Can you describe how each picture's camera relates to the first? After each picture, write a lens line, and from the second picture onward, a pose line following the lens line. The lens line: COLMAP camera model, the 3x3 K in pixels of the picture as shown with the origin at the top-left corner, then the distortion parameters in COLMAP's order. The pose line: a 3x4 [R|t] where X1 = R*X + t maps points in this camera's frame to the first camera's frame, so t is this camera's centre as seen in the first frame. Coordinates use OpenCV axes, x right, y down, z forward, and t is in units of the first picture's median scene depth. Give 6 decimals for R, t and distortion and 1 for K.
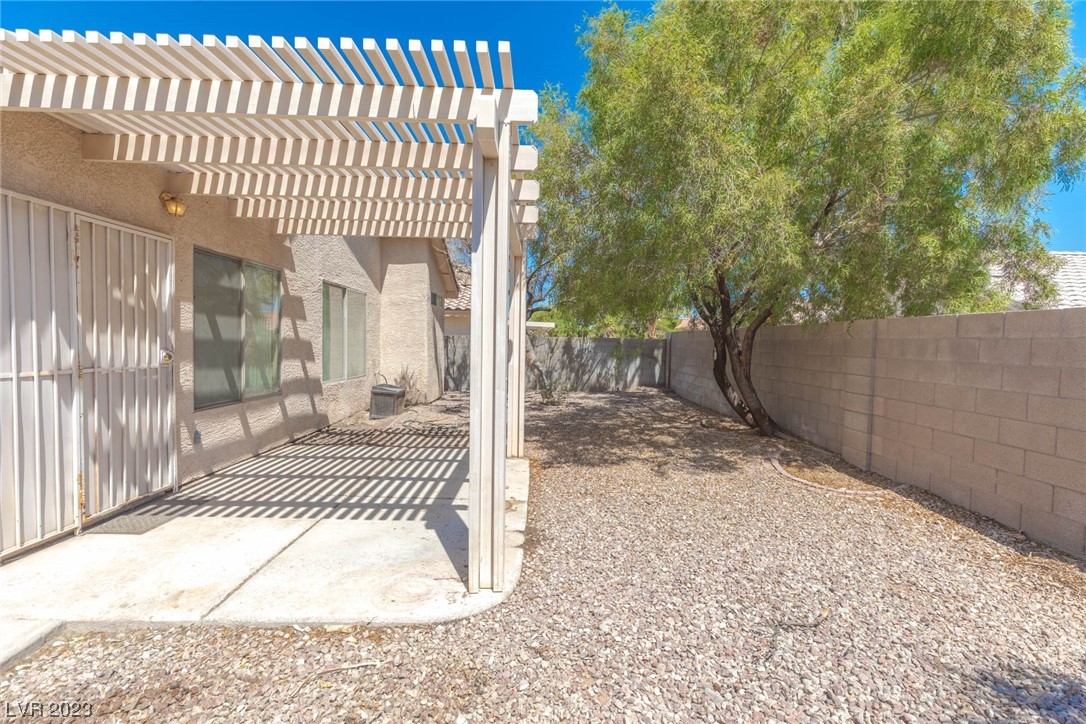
lens RADIAL K [[486.4, 0, 543.0], [0, 486.4, 362.0], [0, 0, 1]] dist [0.002583, 0.000453]
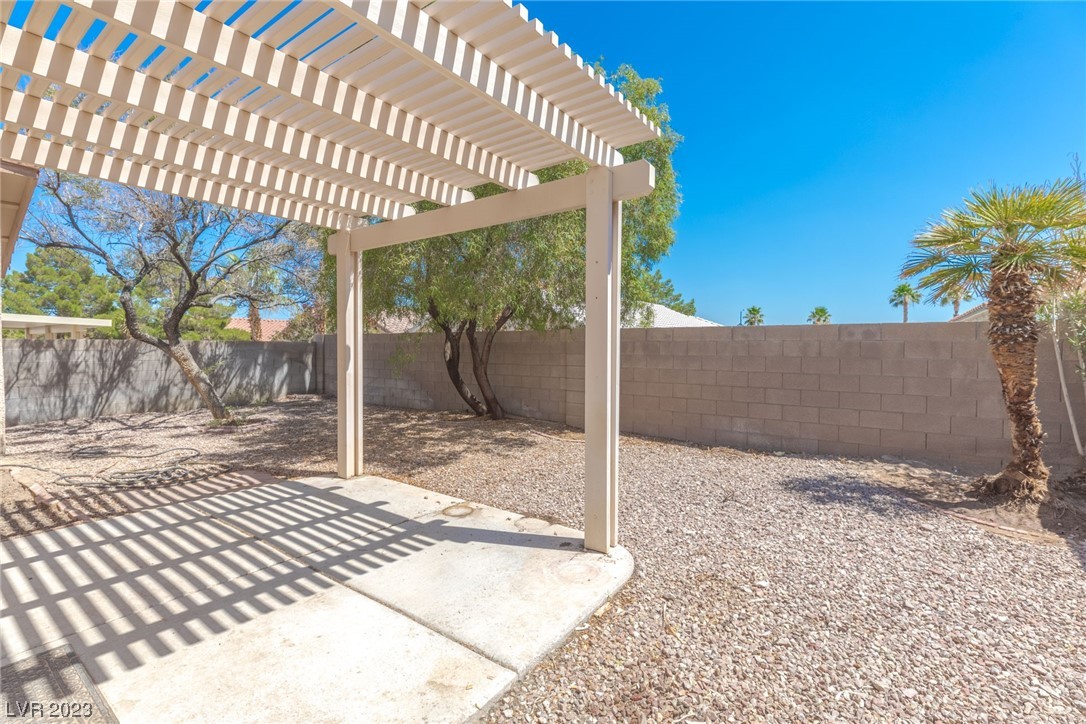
lens RADIAL K [[486.4, 0, 543.0], [0, 486.4, 362.0], [0, 0, 1]] dist [0.002583, 0.000453]
pose [[0.600877, -0.041852, 0.798245, -0.766532], [0.044128, 0.998842, 0.019151, -0.024108], [-0.798123, 0.023717, 0.602028, 0.242481]]
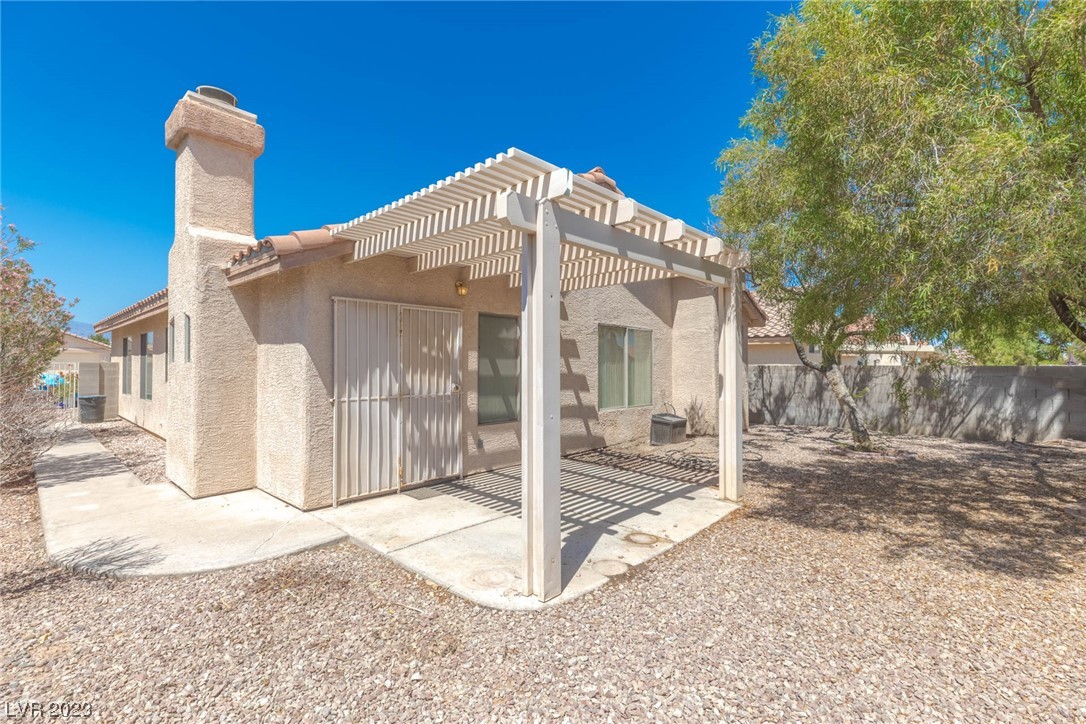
lens RADIAL K [[480.8, 0, 543.0], [0, 480.8, 362.0], [0, 0, 1]] dist [-0.000622, 0.000331]
pose [[0.722434, -0.017425, -0.691221, 0.453835], [-0.020764, 0.998685, -0.046878, -0.026678], [0.691128, 0.048219, 0.721122, 0.098526]]
